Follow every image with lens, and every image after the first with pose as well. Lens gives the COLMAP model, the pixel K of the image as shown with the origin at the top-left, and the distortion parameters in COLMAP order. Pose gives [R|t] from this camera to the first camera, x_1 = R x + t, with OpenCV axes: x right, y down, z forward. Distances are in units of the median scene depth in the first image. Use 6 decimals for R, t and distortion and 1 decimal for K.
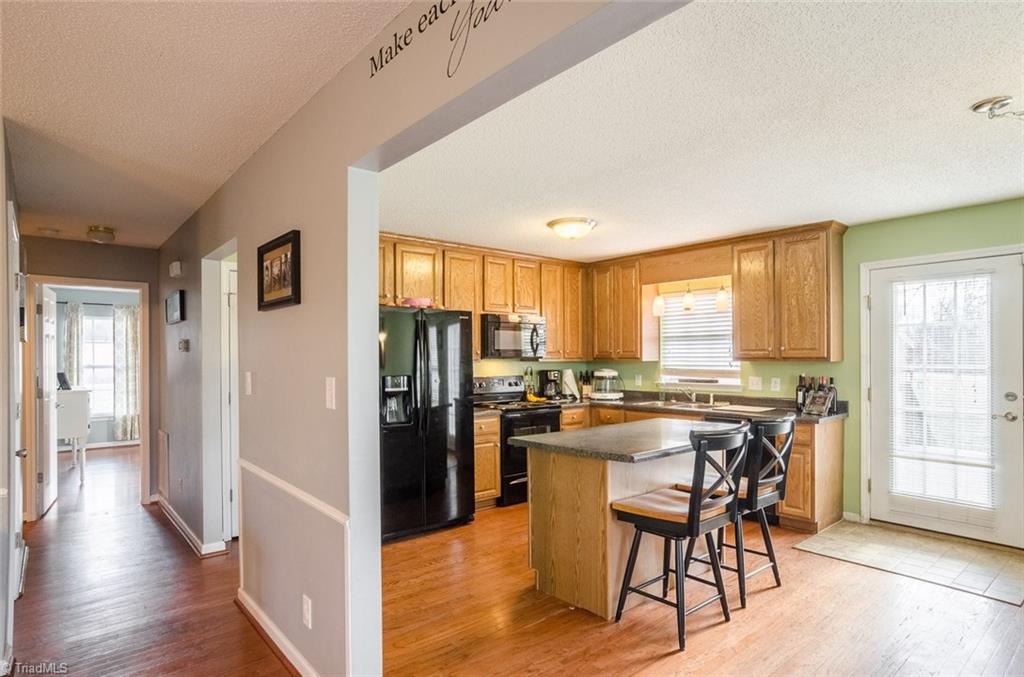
lens RADIAL K [[567.0, 0, 523.4], [0, 567.0, 356.8], [0, 0, 1]] dist [-0.017483, 0.016543]
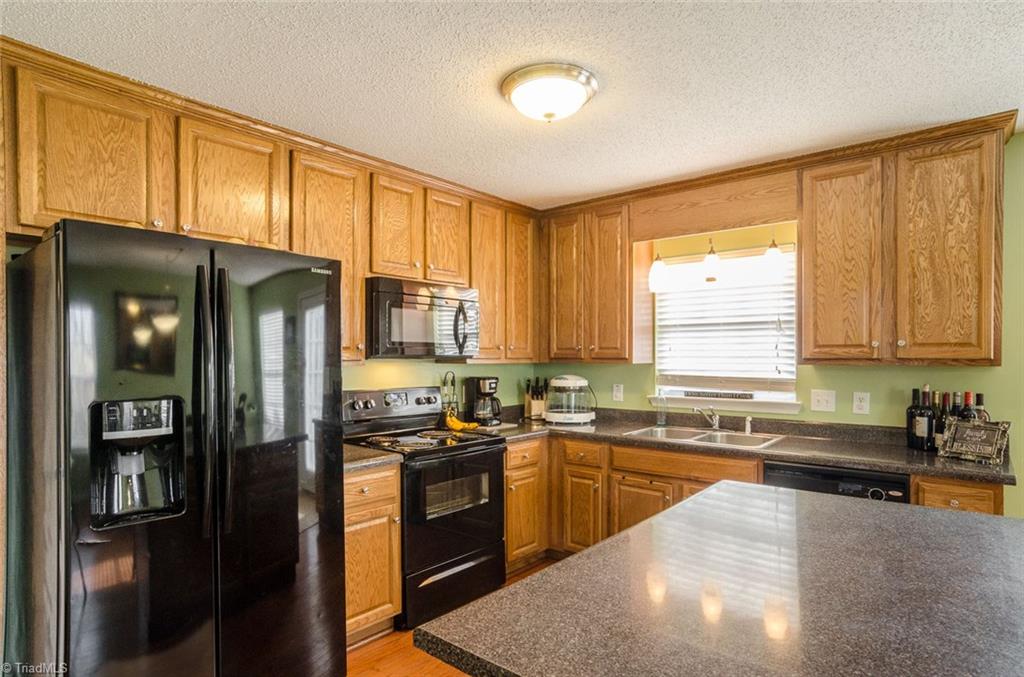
lens RADIAL K [[567.0, 0, 514.1], [0, 567.0, 356.3], [0, 0, 1]] dist [-0.017483, 0.016543]
pose [[0.988842, 0.004621, 0.148896, -0.014442], [-0.004618, 0.999989, -0.000366, 0.000540], [-0.148896, -0.000325, 0.988853, 0.438482]]
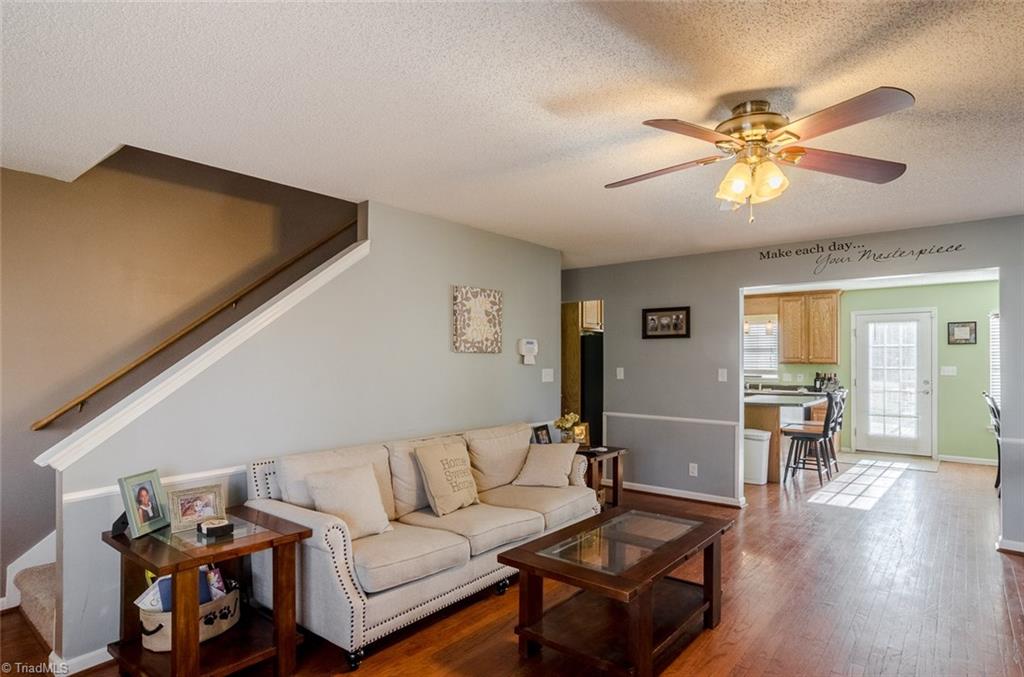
lens RADIAL K [[567.0, 0, 534.1], [0, 567.0, 356.2], [0, 0, 1]] dist [-0.017483, 0.016543]
pose [[0.981242, 0.007126, 0.192646, -0.665108], [-0.005911, 0.999959, -0.006885, -0.000384], [-0.192687, 0.005617, 0.981244, -0.524535]]
